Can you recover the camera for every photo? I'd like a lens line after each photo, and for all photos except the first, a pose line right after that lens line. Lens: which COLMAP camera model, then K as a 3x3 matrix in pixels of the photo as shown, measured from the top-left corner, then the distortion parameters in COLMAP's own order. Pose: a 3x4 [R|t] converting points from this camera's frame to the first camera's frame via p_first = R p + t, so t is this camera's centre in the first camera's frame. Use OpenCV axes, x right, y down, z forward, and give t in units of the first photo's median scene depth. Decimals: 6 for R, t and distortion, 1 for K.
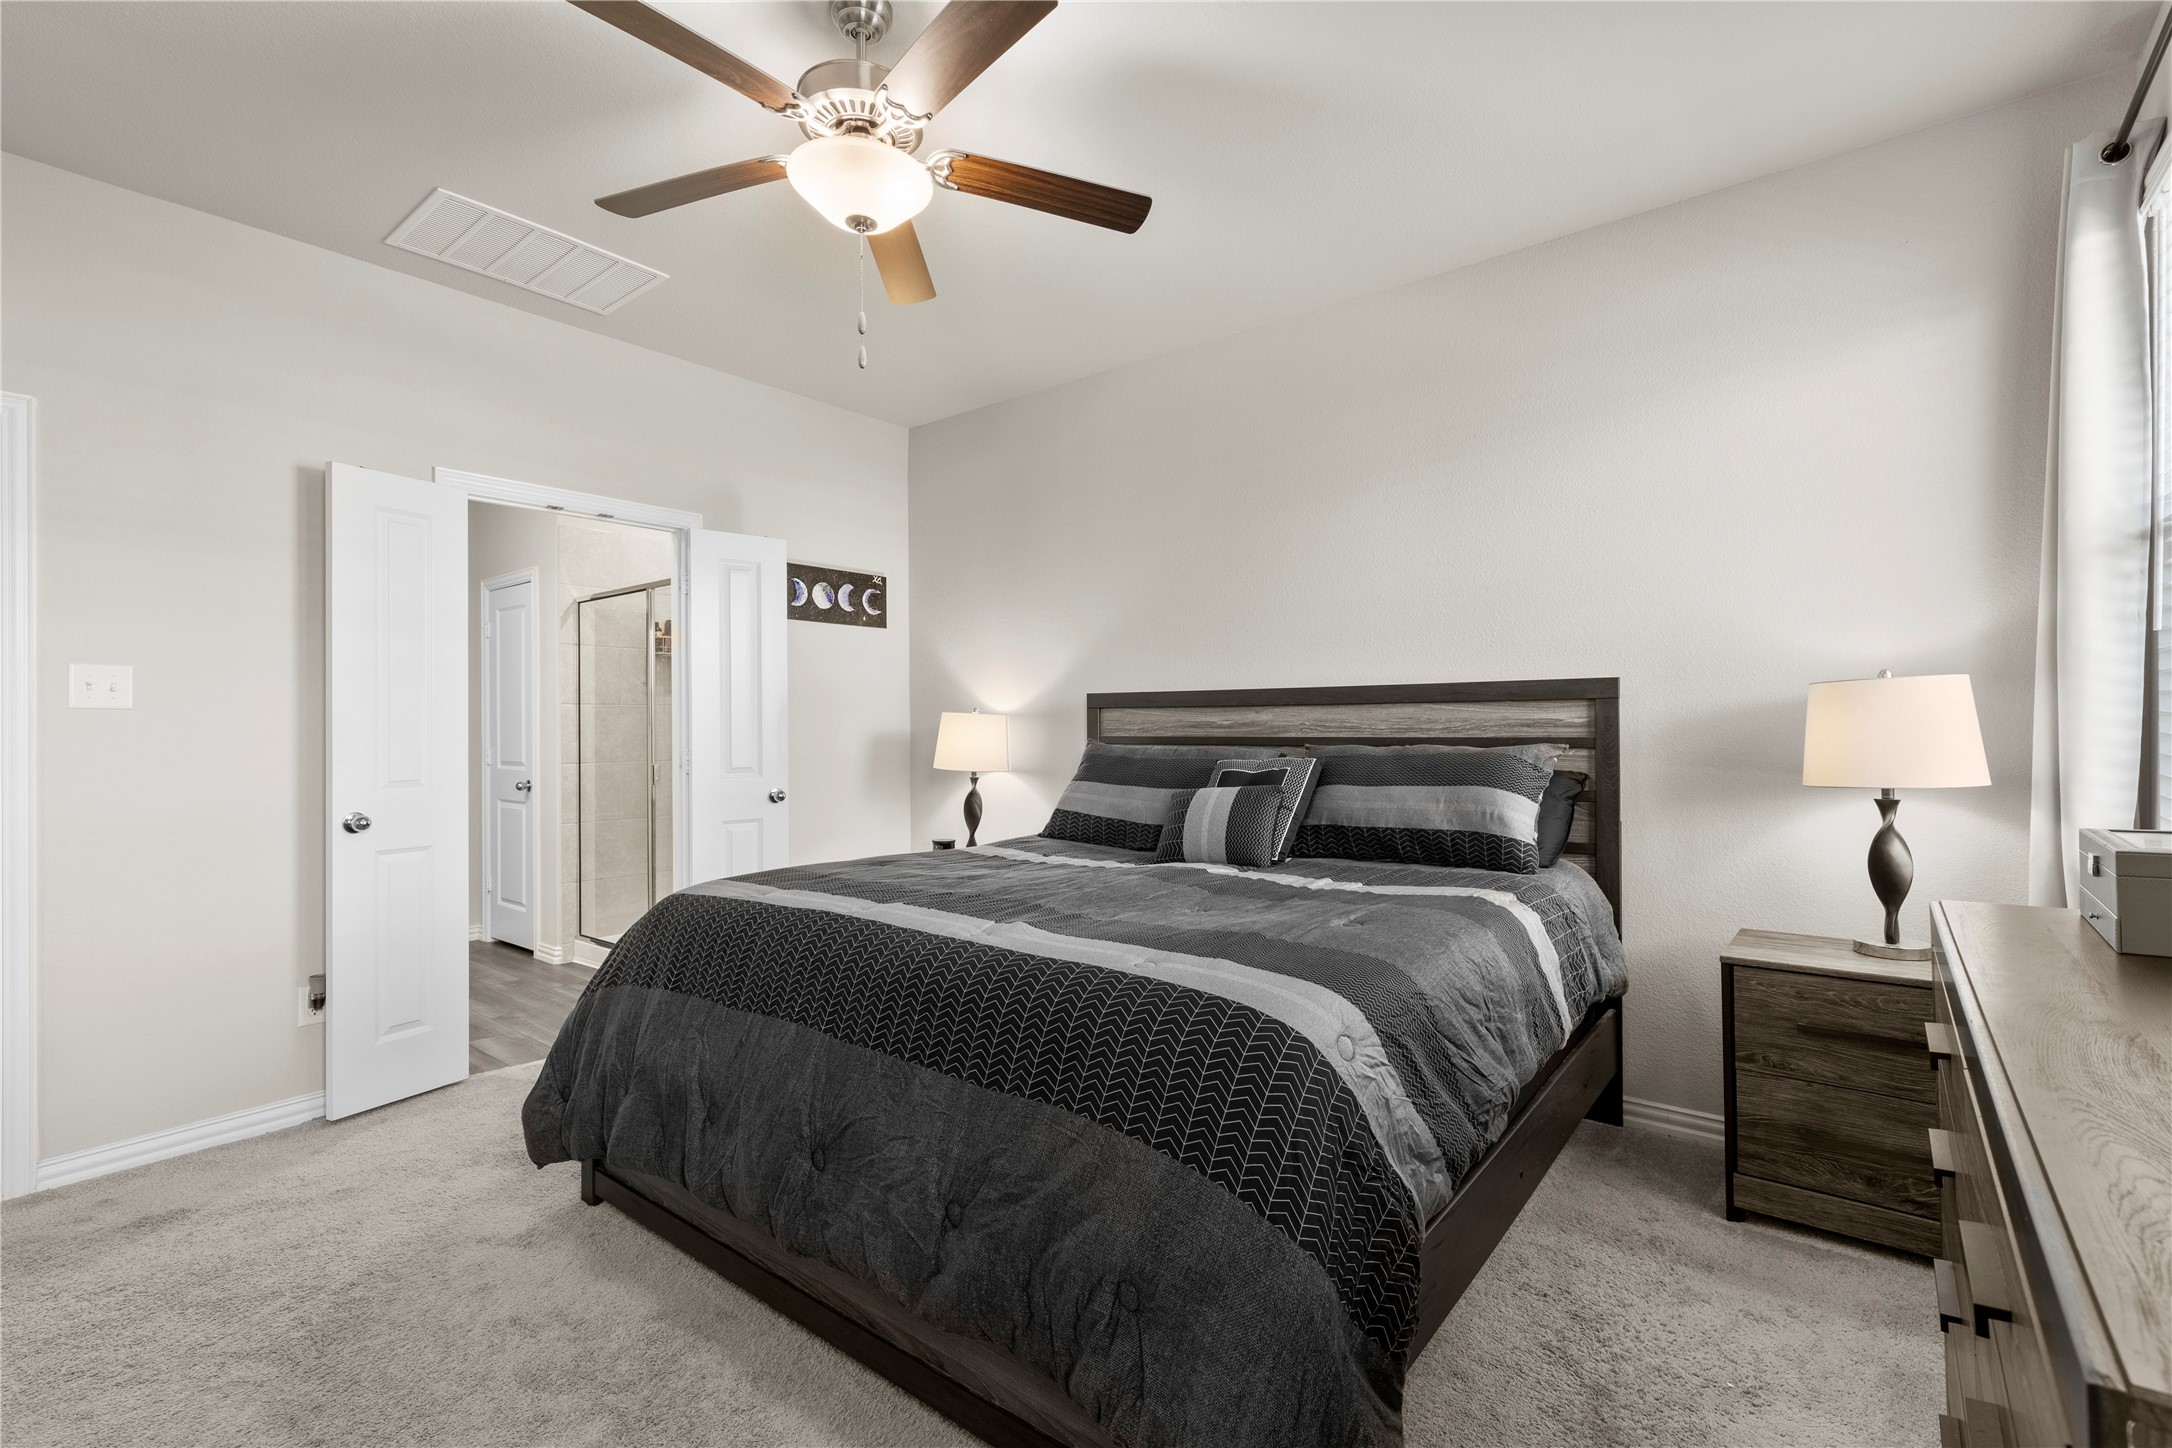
lens RADIAL K [[966.5, 0, 1086.0], [0, 966.5, 724.0], [0, 0, 1]] dist [-0.001059, -0.000148]
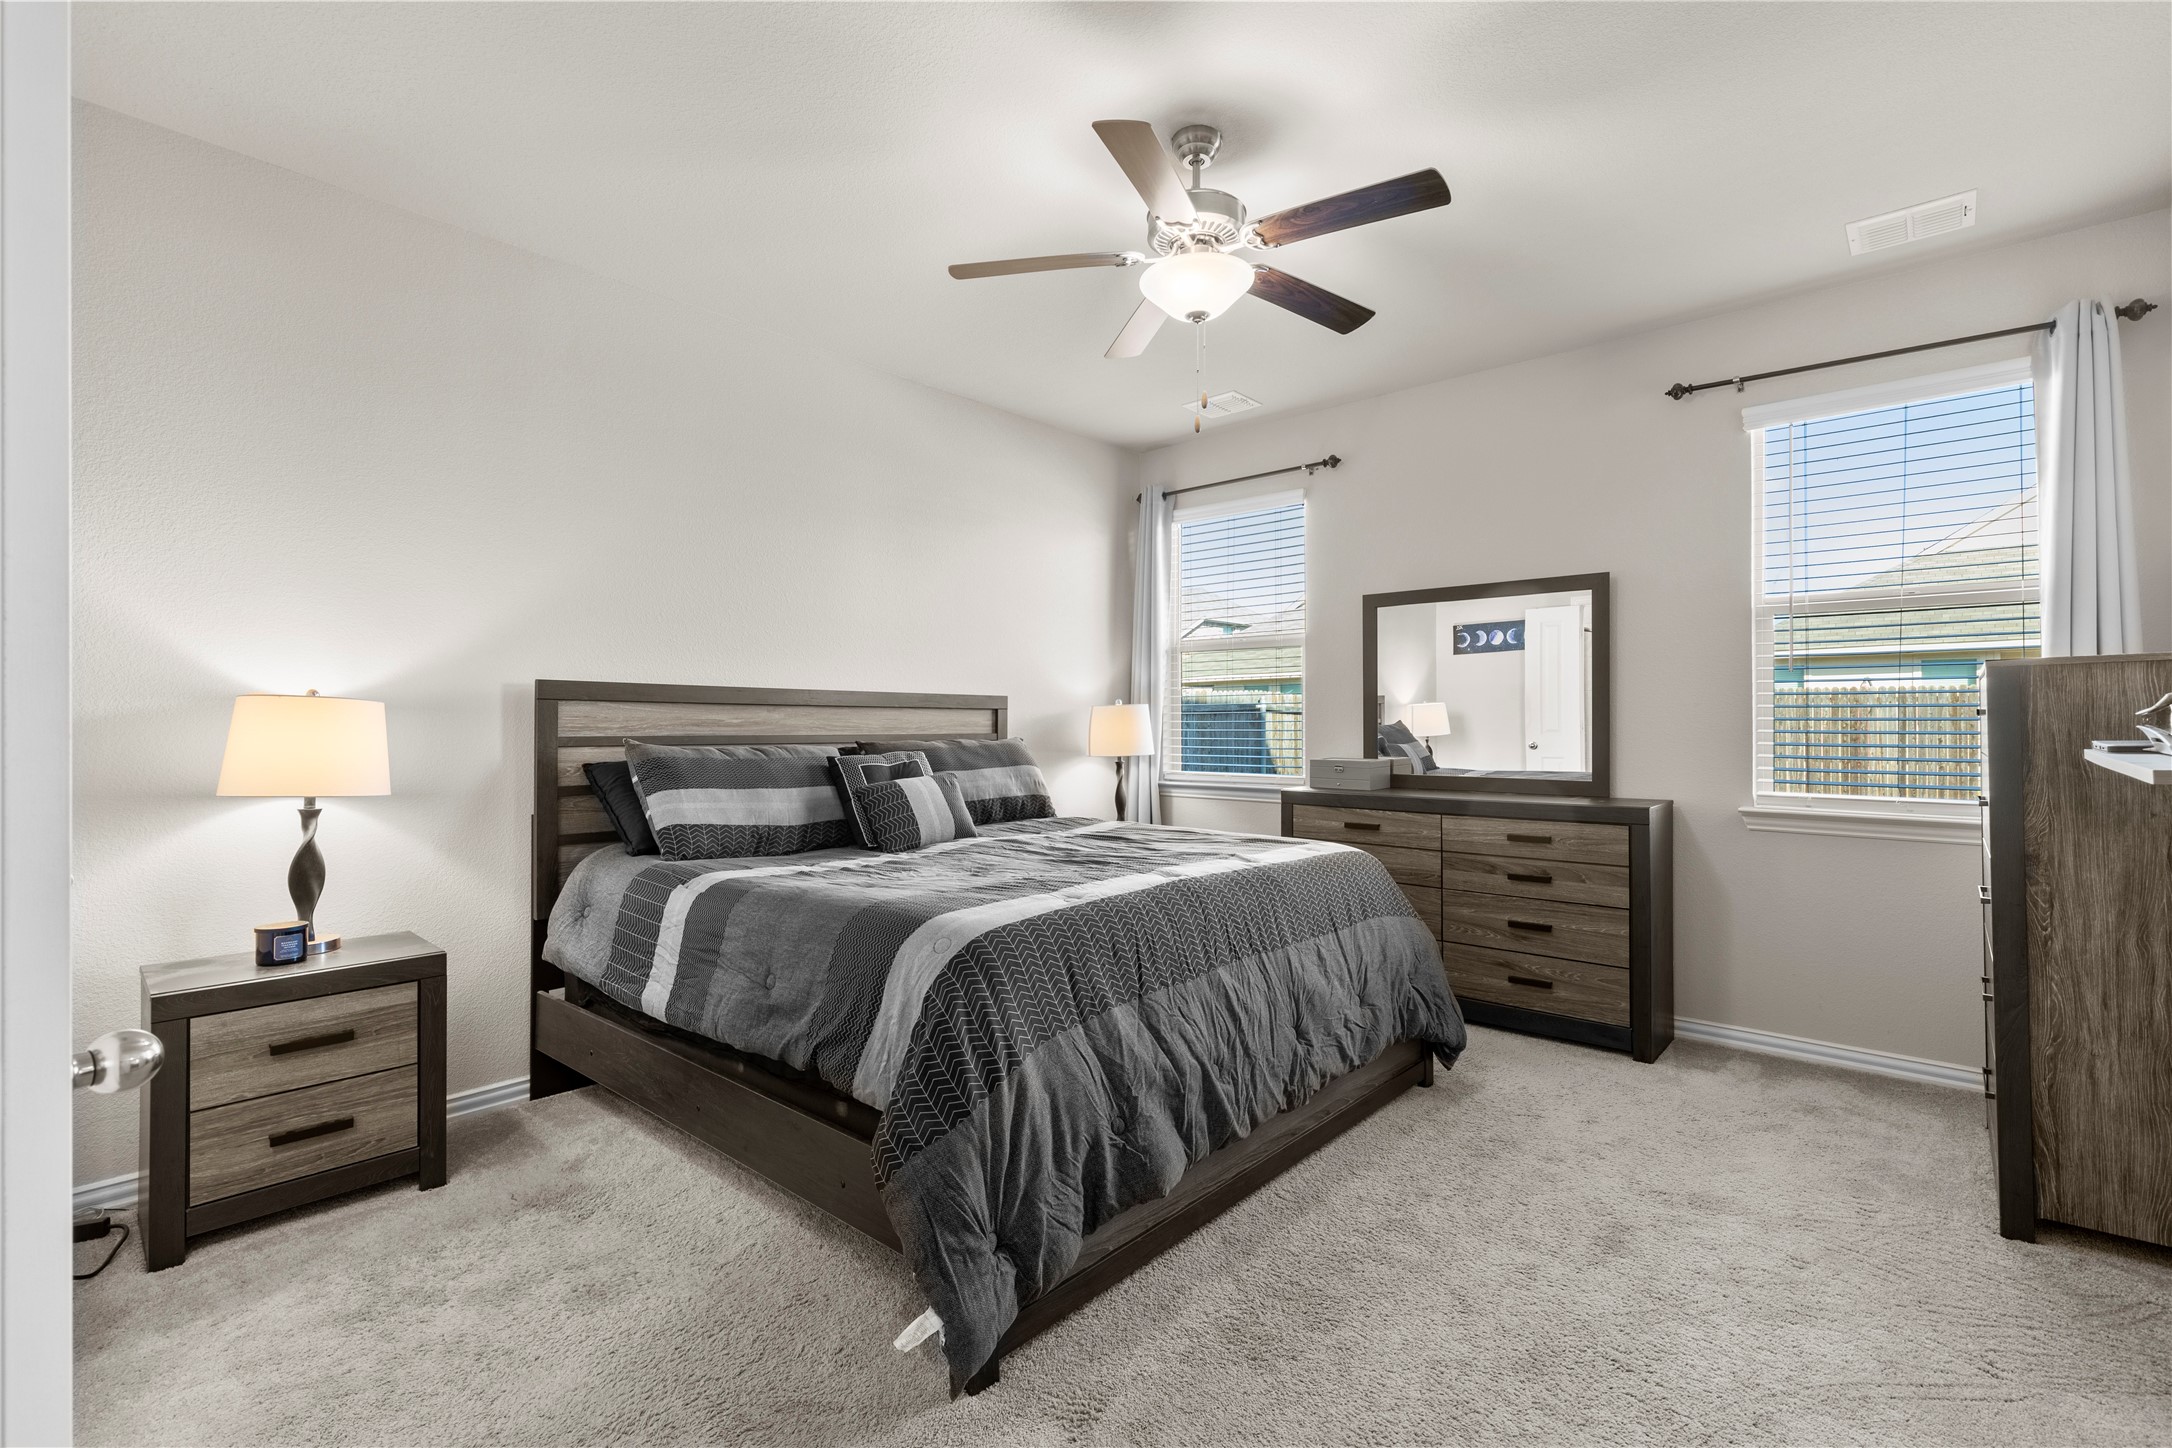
lens RADIAL K [[966.5, 0, 1086.0], [0, 966.5, 724.0], [0, 0, 1]] dist [-0.001059, -0.000148]
pose [[0.051418, 0.013706, 0.998583, -0.818254], [0.000836, 0.999905, -0.013767, 0.015559], [-0.998677, 0.001543, 0.051402, 0.620682]]
